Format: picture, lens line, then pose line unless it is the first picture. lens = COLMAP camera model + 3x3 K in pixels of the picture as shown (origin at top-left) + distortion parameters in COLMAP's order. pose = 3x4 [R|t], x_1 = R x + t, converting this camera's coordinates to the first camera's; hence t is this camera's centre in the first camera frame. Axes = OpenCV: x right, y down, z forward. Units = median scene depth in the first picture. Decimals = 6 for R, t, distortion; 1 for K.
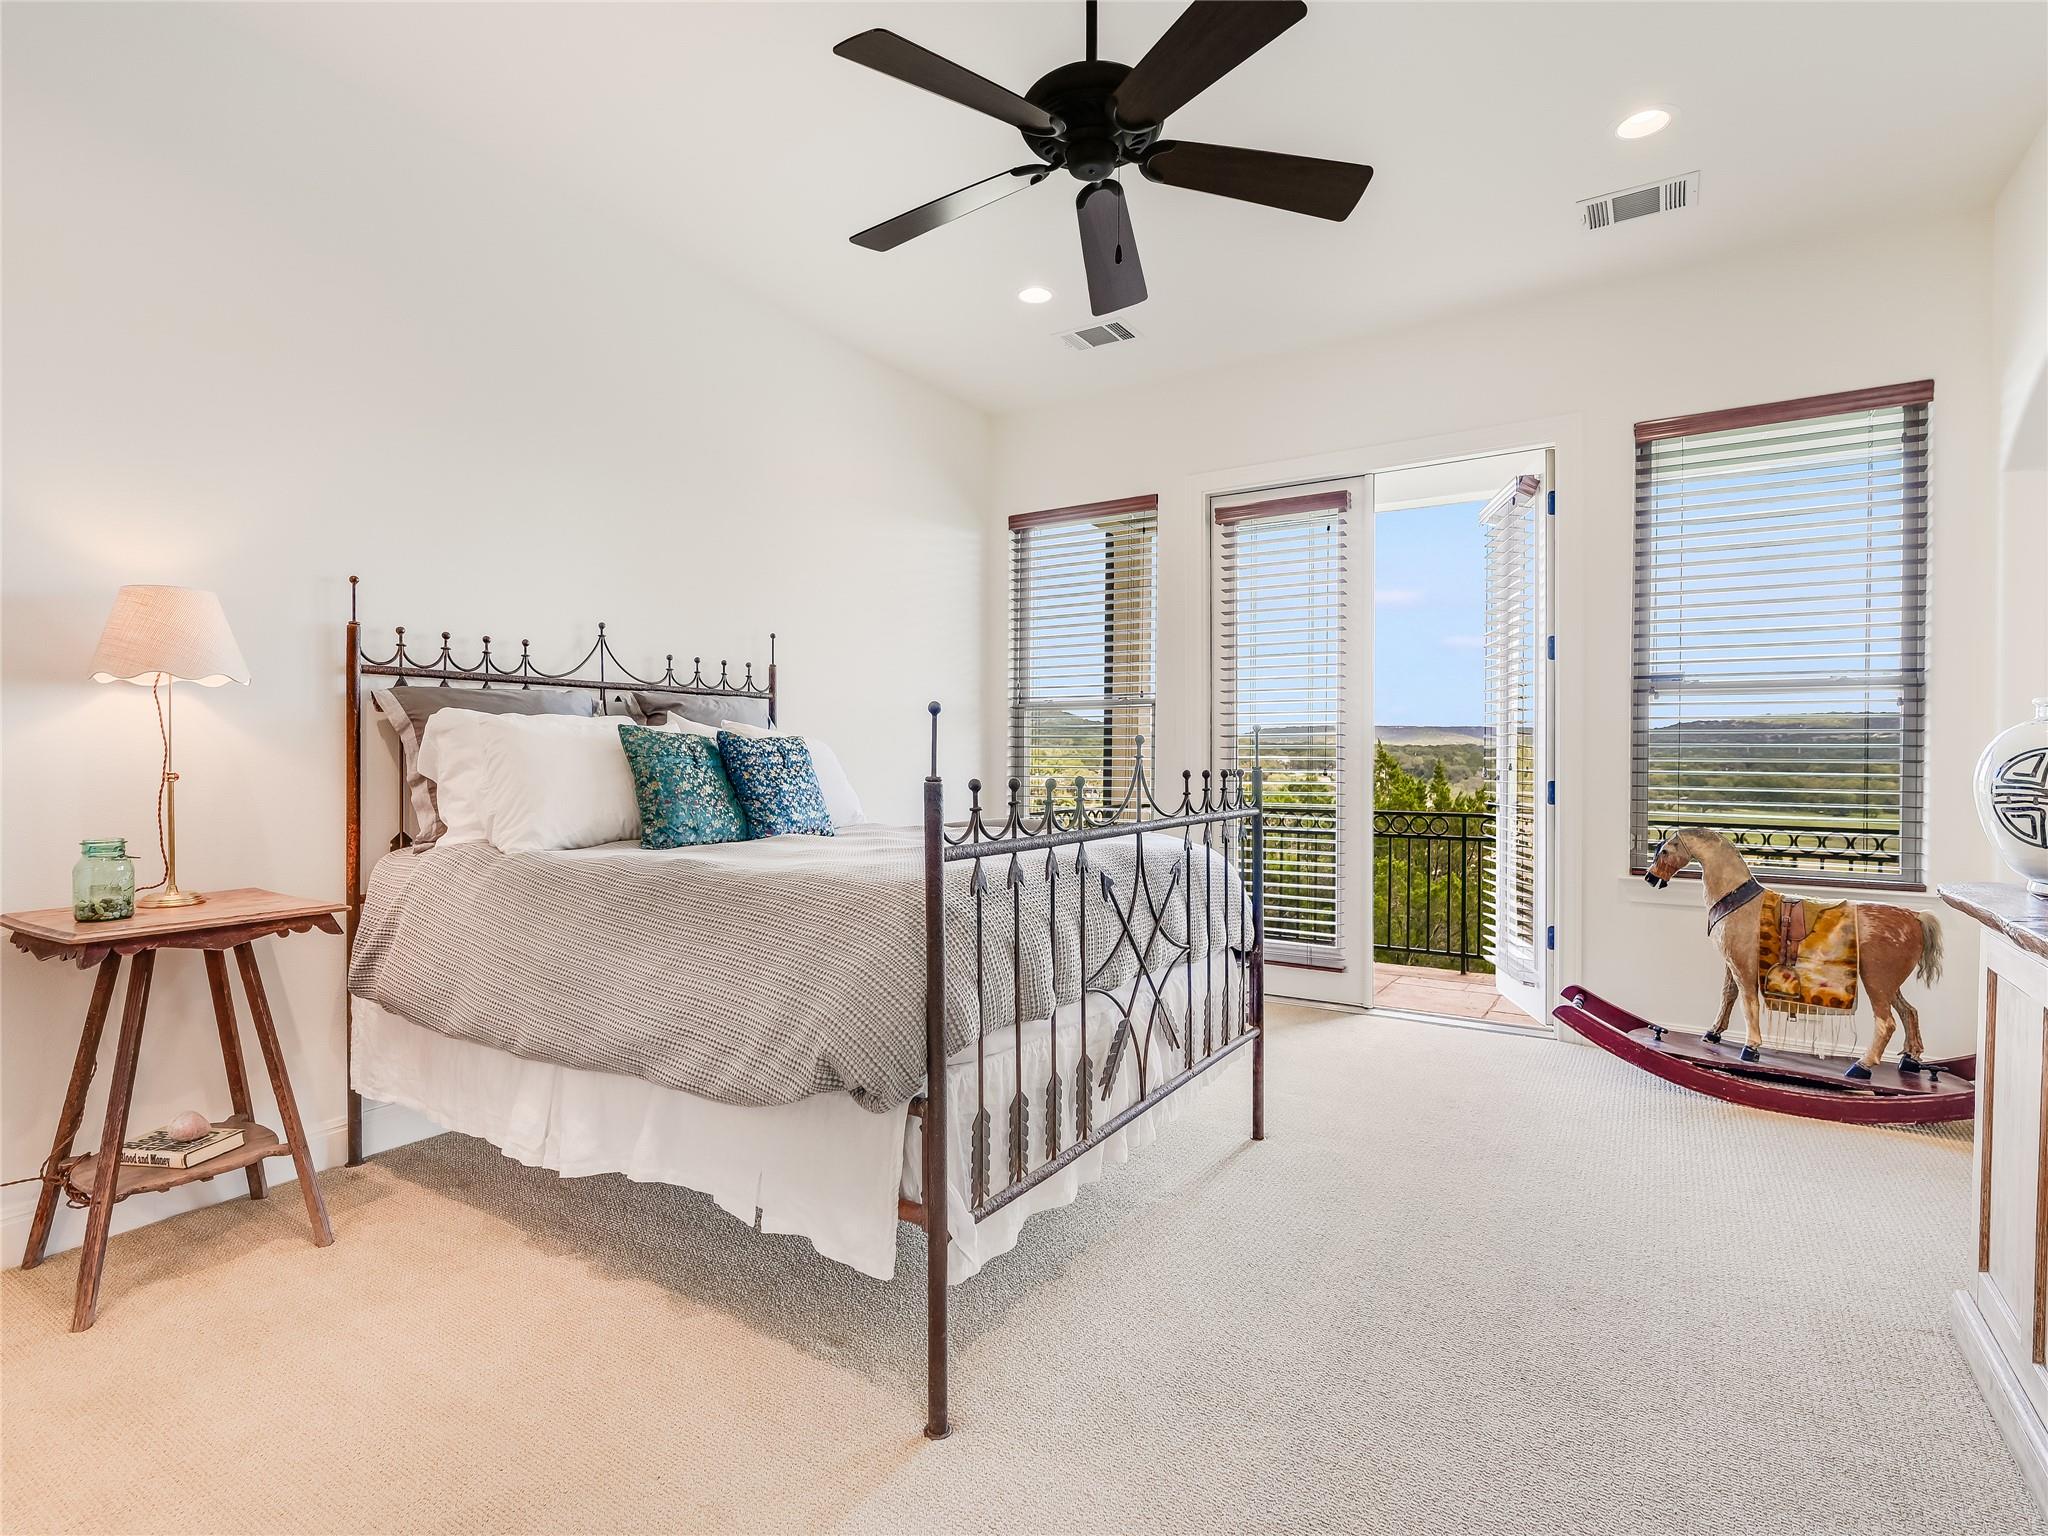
lens RADIAL K [[1013.2, 0, 1024.0], [0, 1013.2, 768.0], [0, 0, 1]] dist [0.006705, 0.000024]
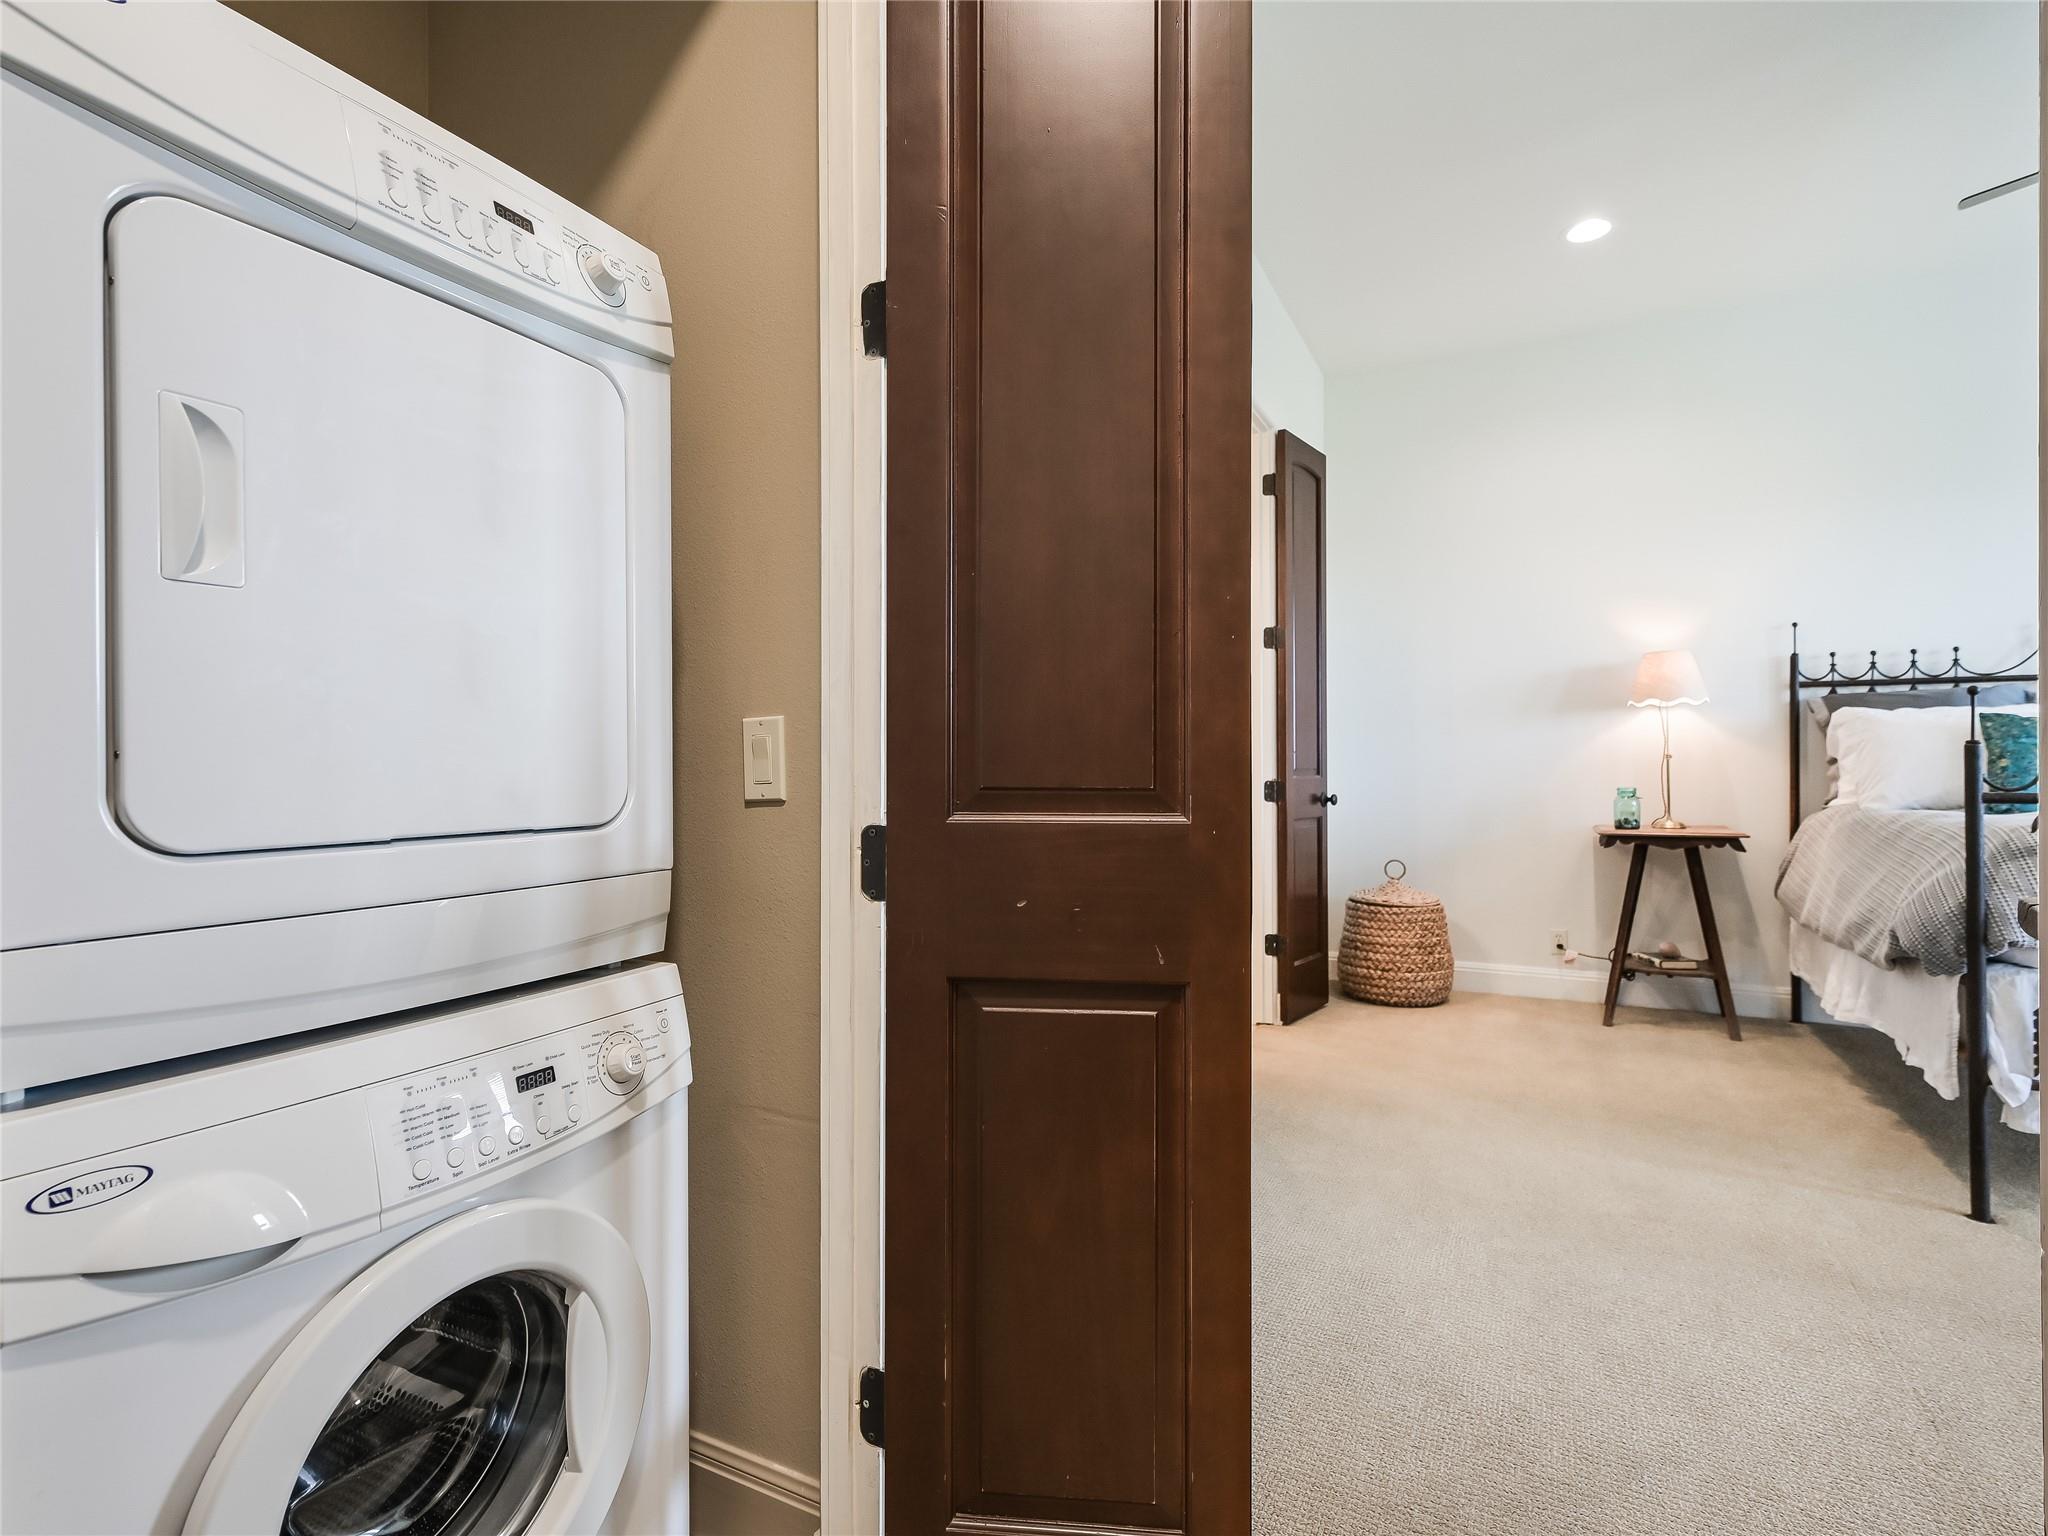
lens RADIAL K [[1013.2, 0, 1024.0], [0, 1013.2, 768.0], [0, 0, 1]] dist [0.006705, 0.000024]
pose [[0.096295, -0.002333, -0.995350, 0.720949], [-0.011041, 0.999933, -0.003412, 0.041431], [0.995292, 0.011318, 0.096263, -0.259334]]
